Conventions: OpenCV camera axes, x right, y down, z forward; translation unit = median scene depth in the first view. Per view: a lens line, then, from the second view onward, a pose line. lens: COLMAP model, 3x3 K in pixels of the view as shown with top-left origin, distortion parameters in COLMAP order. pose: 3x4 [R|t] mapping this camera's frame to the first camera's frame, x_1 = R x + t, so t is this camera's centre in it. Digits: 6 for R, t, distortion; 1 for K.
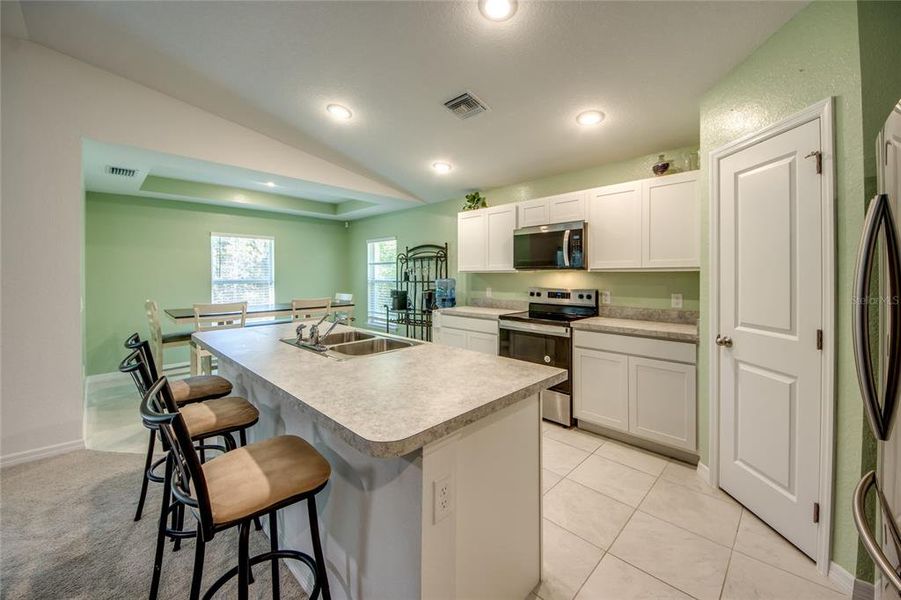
lens RADIAL K [[348.5, 0, 452.1], [0, 348.5, 279.7], [0, 0, 1]] dist [0.000646, -0.006916]
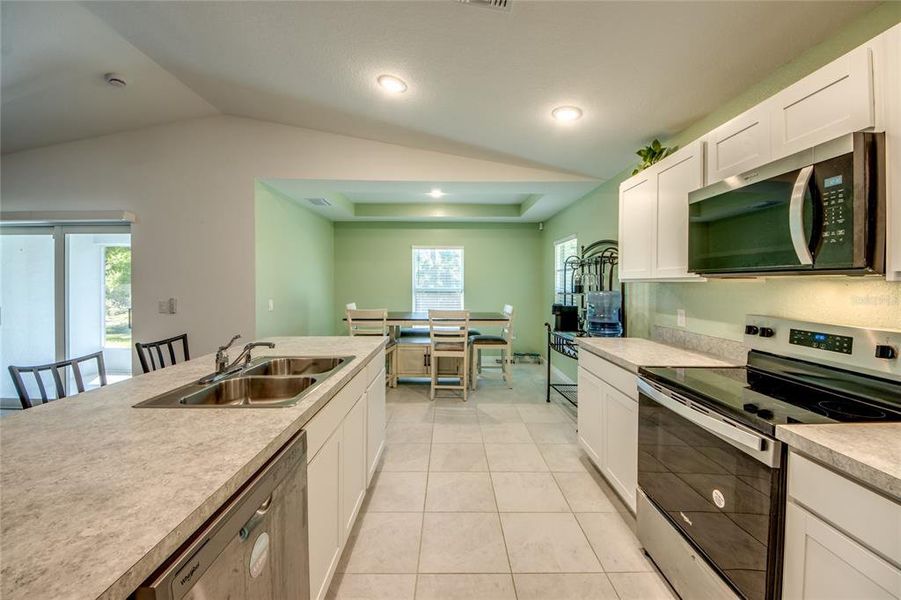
lens RADIAL K [[348.5, 0, 451.9], [0, 348.5, 282.1], [0, 0, 1]] dist [0.000646, -0.006916]
pose [[0.717182, 0.006101, -0.696860, 0.241619], [-0.018264, 0.999783, -0.010044, -0.008387], [0.696647, 0.019931, 0.717137, 0.371447]]
